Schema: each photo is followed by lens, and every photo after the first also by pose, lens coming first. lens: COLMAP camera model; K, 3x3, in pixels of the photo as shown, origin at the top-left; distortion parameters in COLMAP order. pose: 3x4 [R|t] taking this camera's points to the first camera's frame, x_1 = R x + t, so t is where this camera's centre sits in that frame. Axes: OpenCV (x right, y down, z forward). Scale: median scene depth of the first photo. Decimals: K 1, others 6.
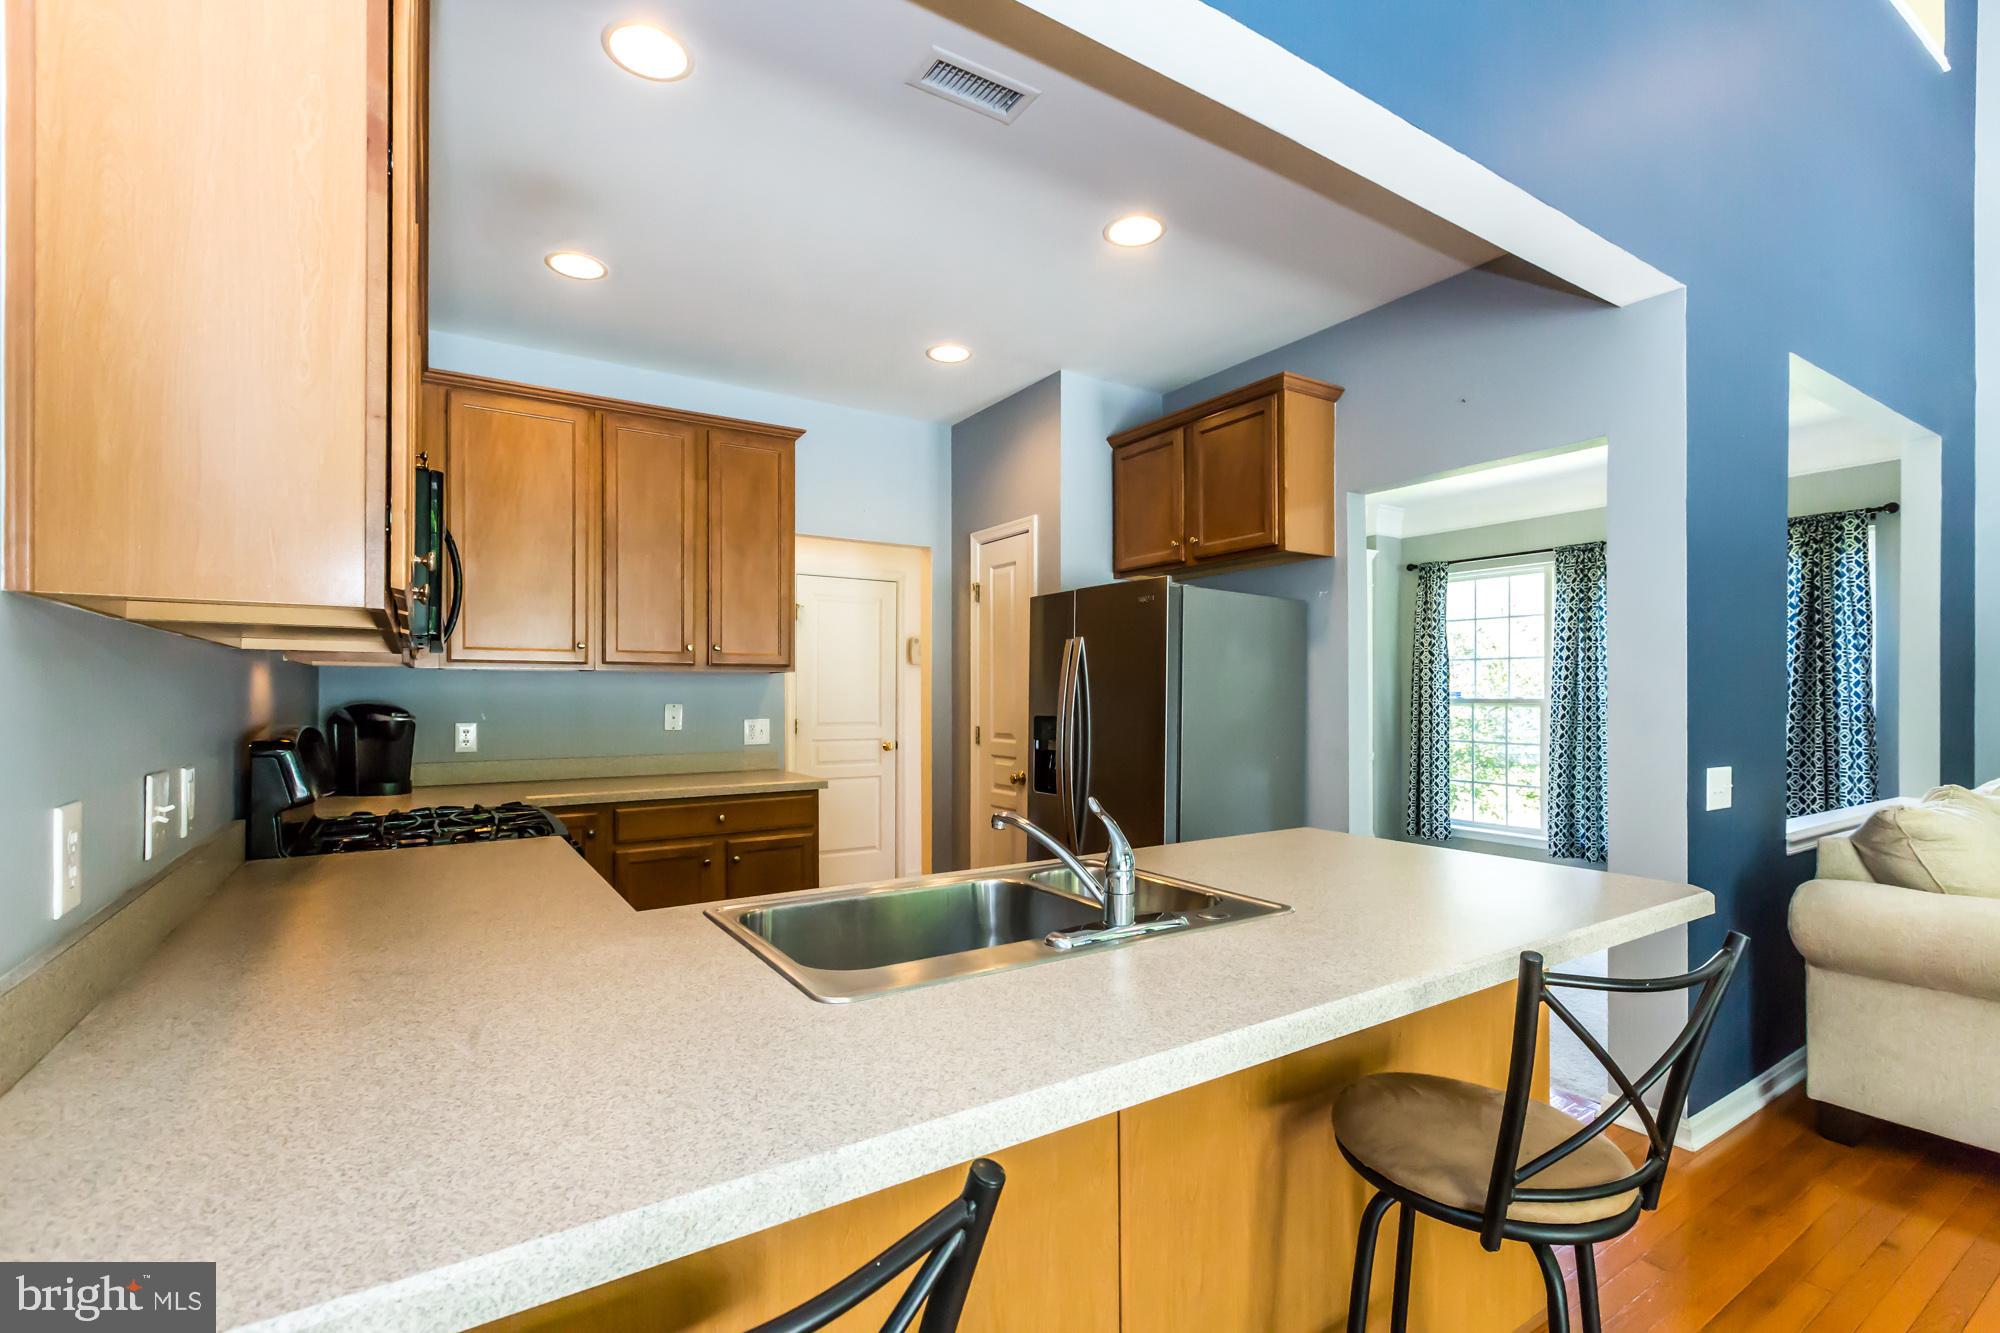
lens RADIAL K [[886.1, 0, 995.1], [0, 886.1, 661.9], [0, 0, 1]] dist [-0.000302, -0.000194]
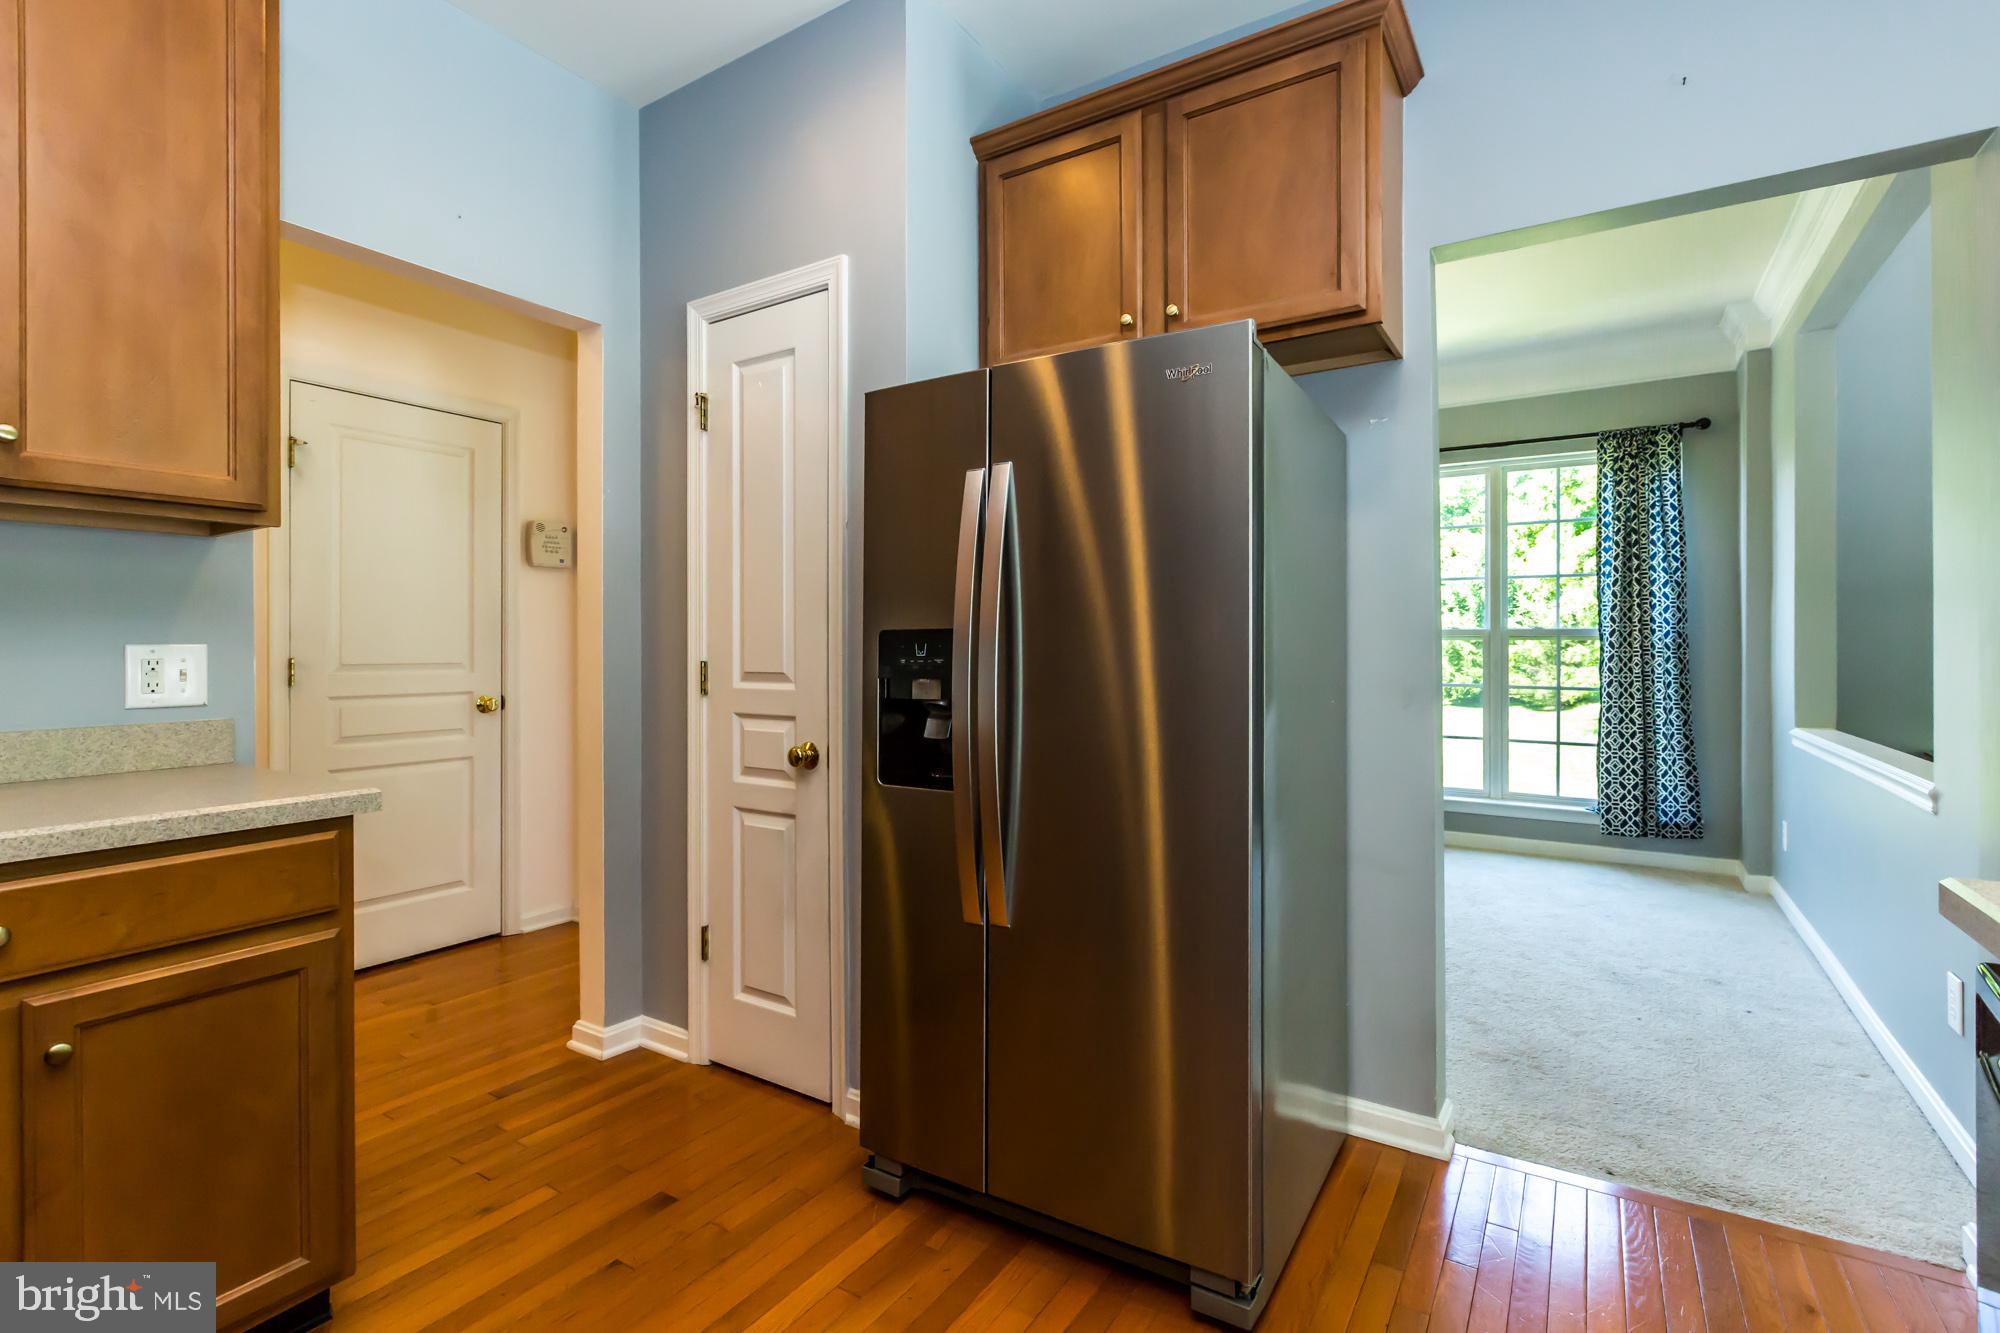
lens RADIAL K [[920.1, 0, 992.5], [0, 920.1, 634.3], [0, 0, 1]] dist [0.003751, 0.000527]
pose [[0.910844, 0.003358, 0.412737, -0.088219], [-0.013567, 0.999670, 0.021808, 0.040699], [-0.412528, -0.025463, 0.910589, 0.409523]]
